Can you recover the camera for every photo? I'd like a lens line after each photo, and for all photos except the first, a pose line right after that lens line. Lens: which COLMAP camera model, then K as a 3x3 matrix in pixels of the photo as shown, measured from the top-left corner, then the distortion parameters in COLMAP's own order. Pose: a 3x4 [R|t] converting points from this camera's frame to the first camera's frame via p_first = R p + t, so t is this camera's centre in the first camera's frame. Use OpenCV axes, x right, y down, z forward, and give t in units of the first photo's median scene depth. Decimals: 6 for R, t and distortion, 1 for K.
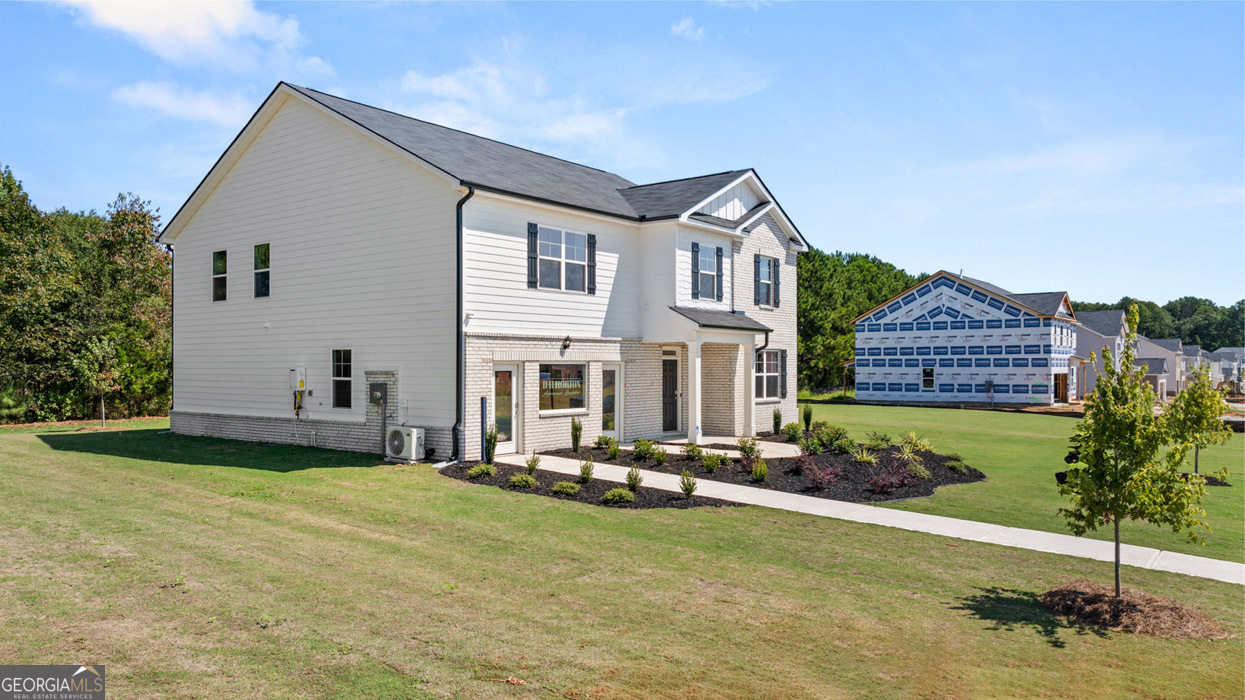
lens RADIAL K [[895.0, 0, 626.2], [0, 895.0, 372.6], [0, 0, 1]] dist [-0.037743, -0.002576]
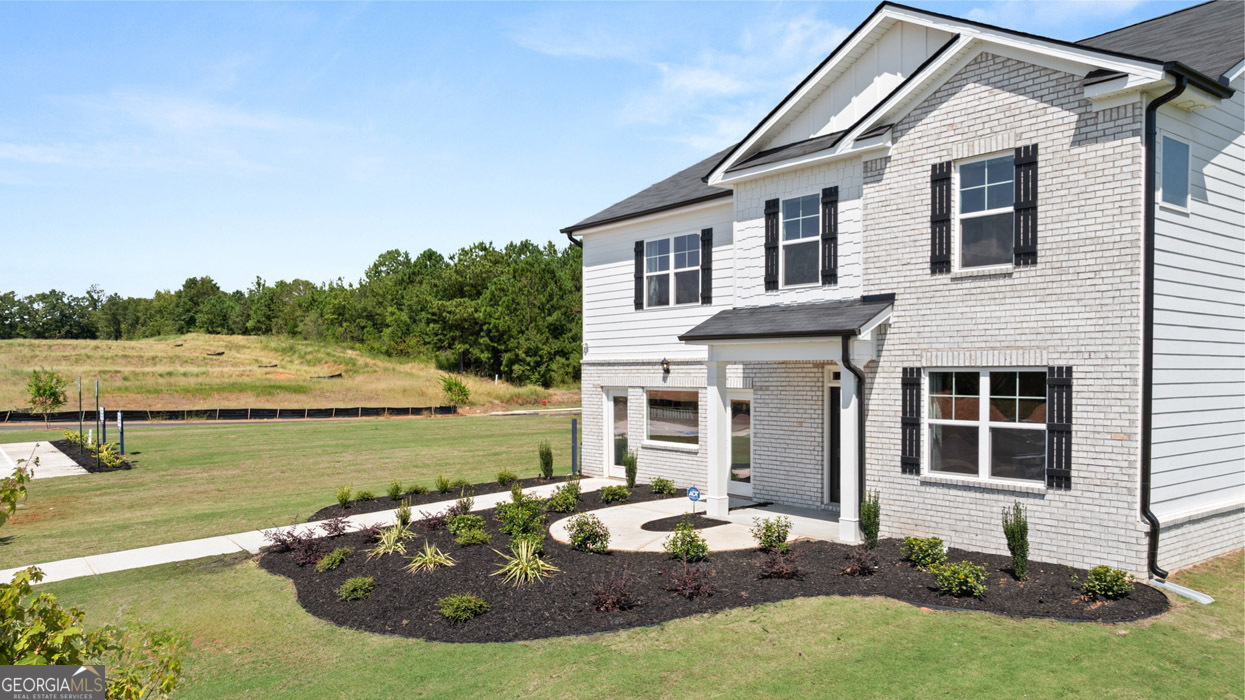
lens RADIAL K [[890.4, 0, 620.6], [0, 890.4, 396.2], [0, 0, 1]] dist [-0.021569, -0.001669]
pose [[-0.254174, 0.029662, -0.966704, 0.739411], [-0.002299, 0.999508, 0.031273, -0.029639], [0.967156, 0.010171, -0.253980, 1.110309]]
